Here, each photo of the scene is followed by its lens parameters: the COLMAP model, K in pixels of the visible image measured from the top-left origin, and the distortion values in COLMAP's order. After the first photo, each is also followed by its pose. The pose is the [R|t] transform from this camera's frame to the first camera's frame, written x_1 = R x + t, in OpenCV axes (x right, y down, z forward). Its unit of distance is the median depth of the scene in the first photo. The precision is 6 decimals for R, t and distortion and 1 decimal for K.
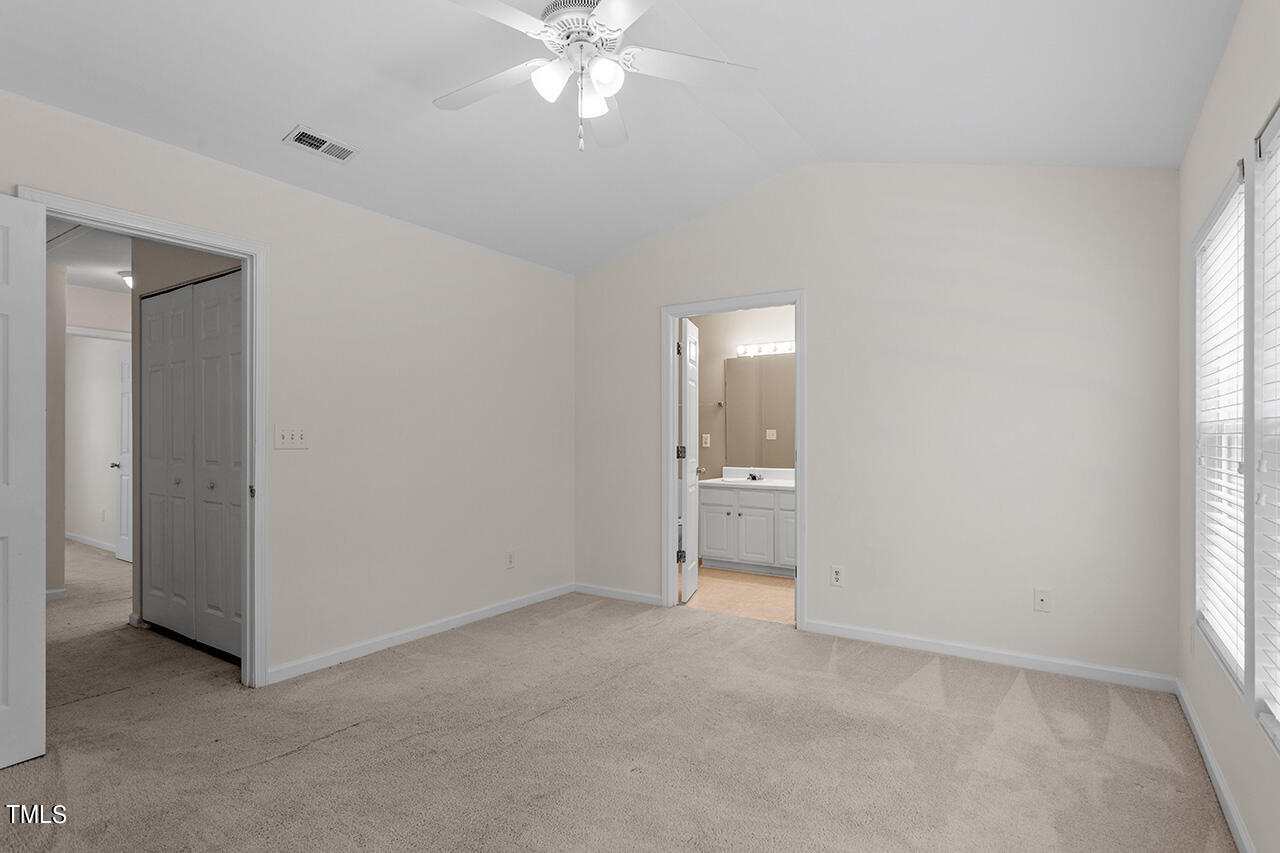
lens RADIAL K [[648.9, 0, 640.0], [0, 648.9, 426.5], [0, 0, 1]] dist [-0.000043, -0.000015]
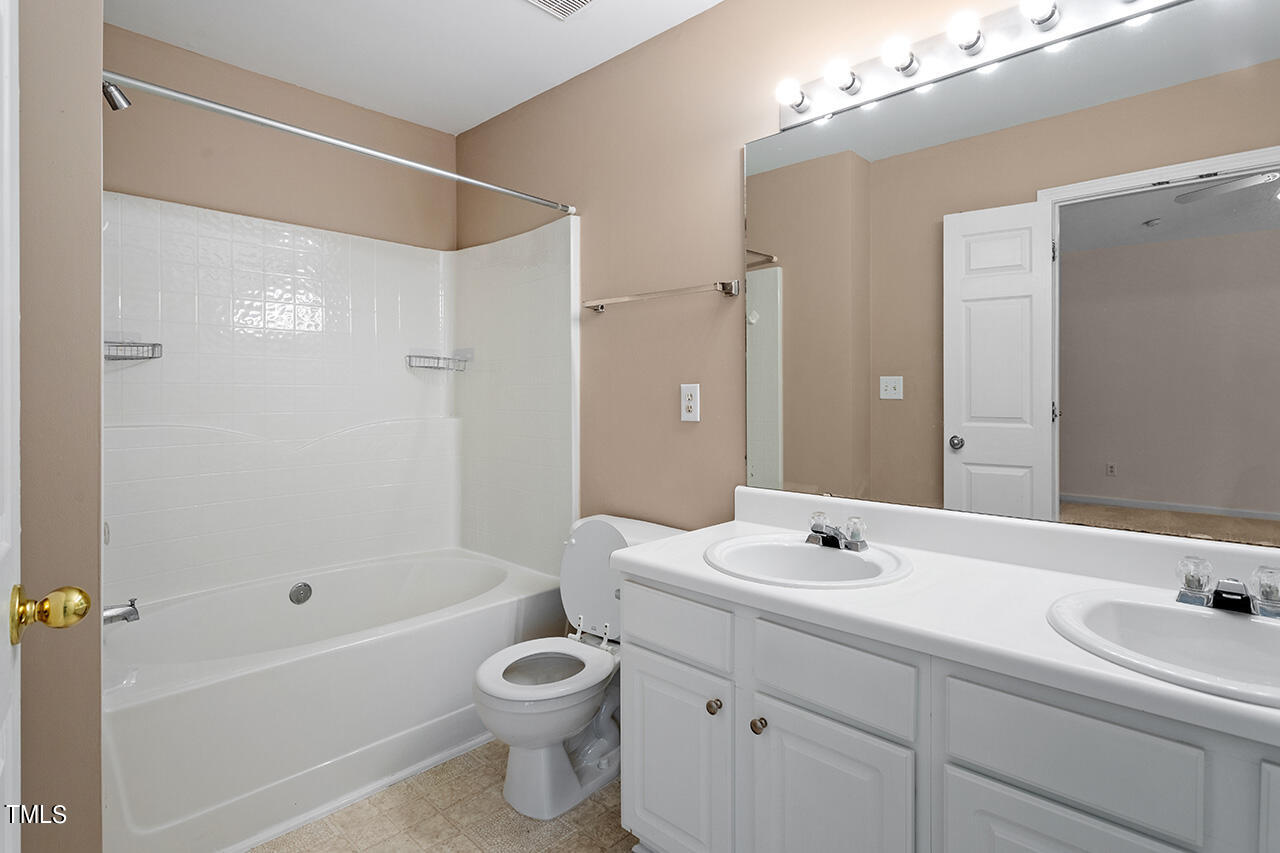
lens RADIAL K [[651.9, 0, 641.1], [0, 651.9, 384.5], [0, 0, 1]] dist [-0.000858, -0.000068]
pose [[0.987270, -0.002614, -0.159032, 0.134124], [0.002618, 0.999997, -0.000182, 0.012785], [0.159031, -0.000237, 0.987273, 0.683916]]
